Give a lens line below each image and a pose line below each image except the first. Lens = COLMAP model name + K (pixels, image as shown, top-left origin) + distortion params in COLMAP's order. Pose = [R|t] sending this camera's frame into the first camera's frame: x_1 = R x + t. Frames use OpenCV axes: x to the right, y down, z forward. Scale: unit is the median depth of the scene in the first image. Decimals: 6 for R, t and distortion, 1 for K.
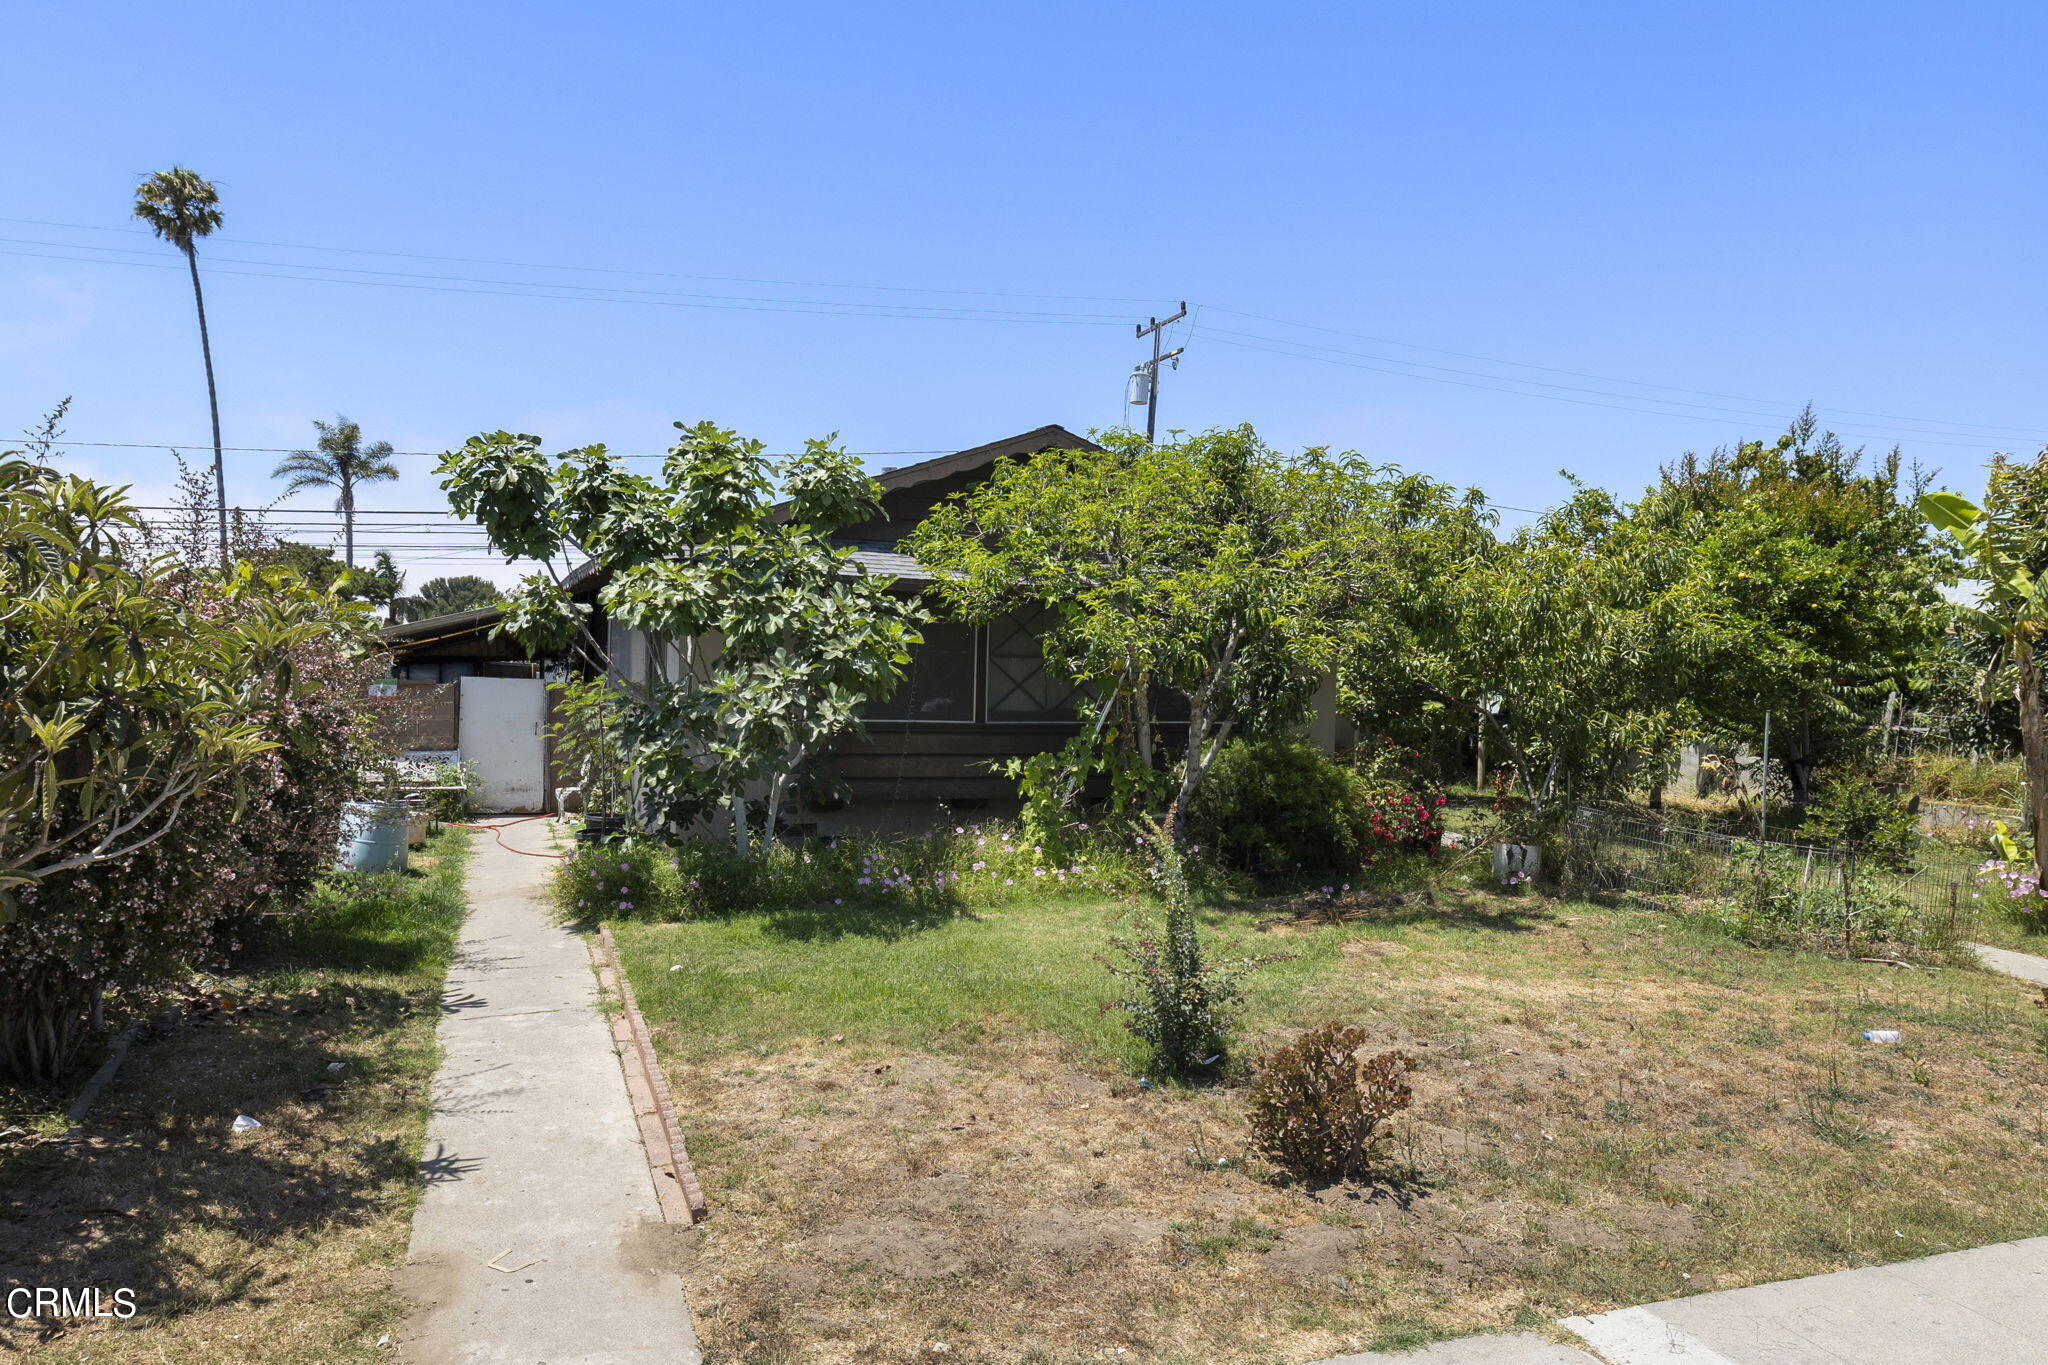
lens RADIAL K [[1392.1, 0, 1024.0], [0, 1392.1, 682.5], [0, 0, 1]] dist [-0.002409, 0.002327]
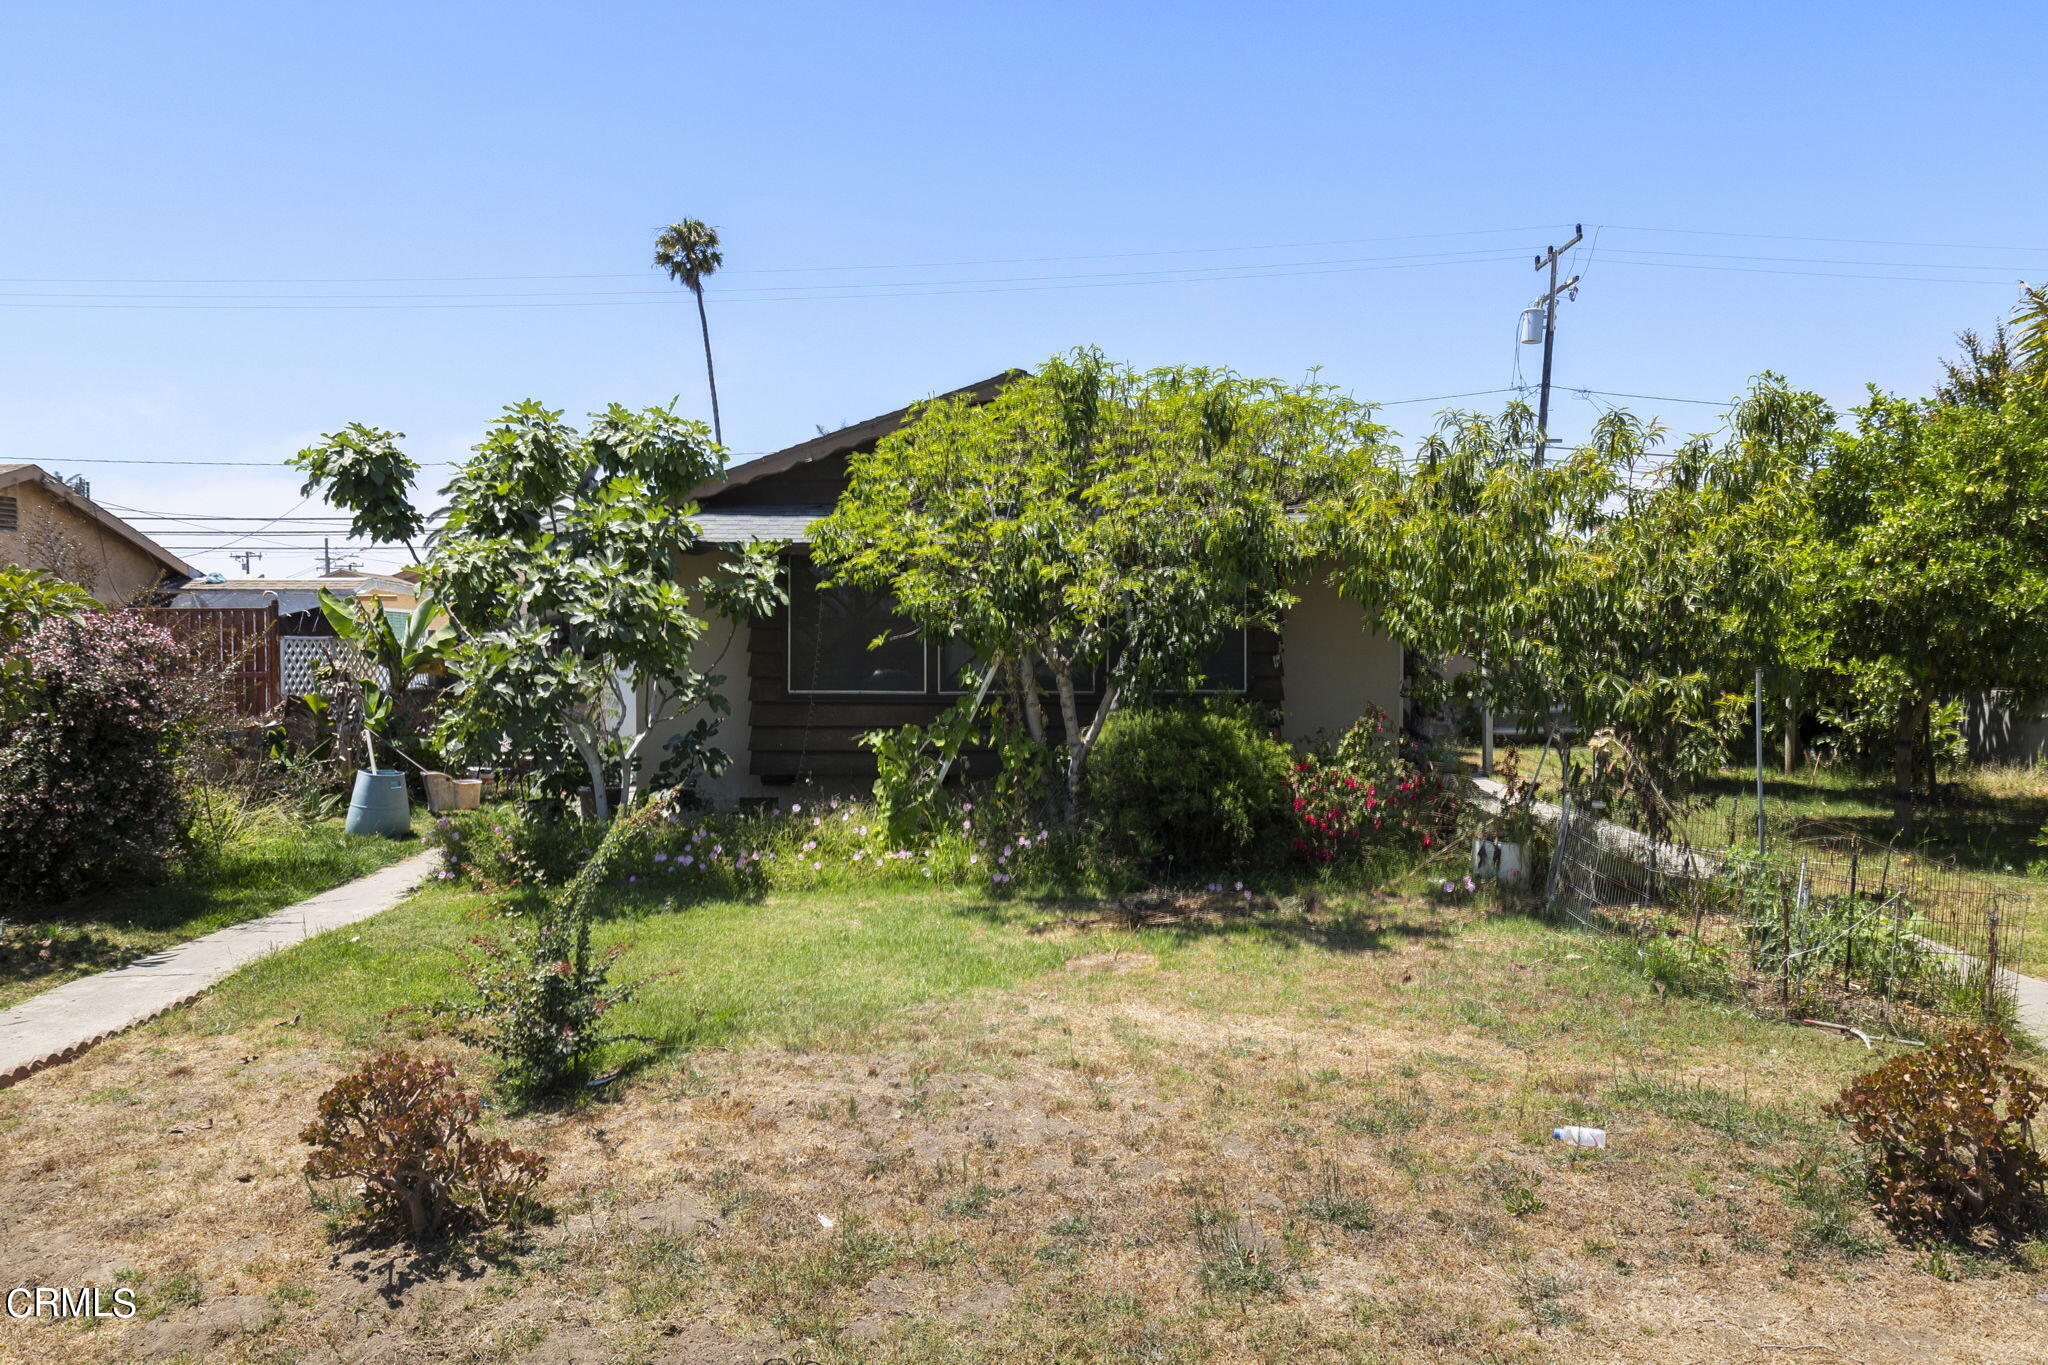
lens RADIAL K [[1391.2, 0, 1019.8], [0, 1391.2, 642.2], [0, 0, 1]] dist [-0.014346, -0.001122]
pose [[0.935950, -0.020183, -0.351555, 0.395310], [0.016686, 0.999777, -0.012975, 0.008802], [0.351738, 0.006278, 0.936077, 0.165983]]
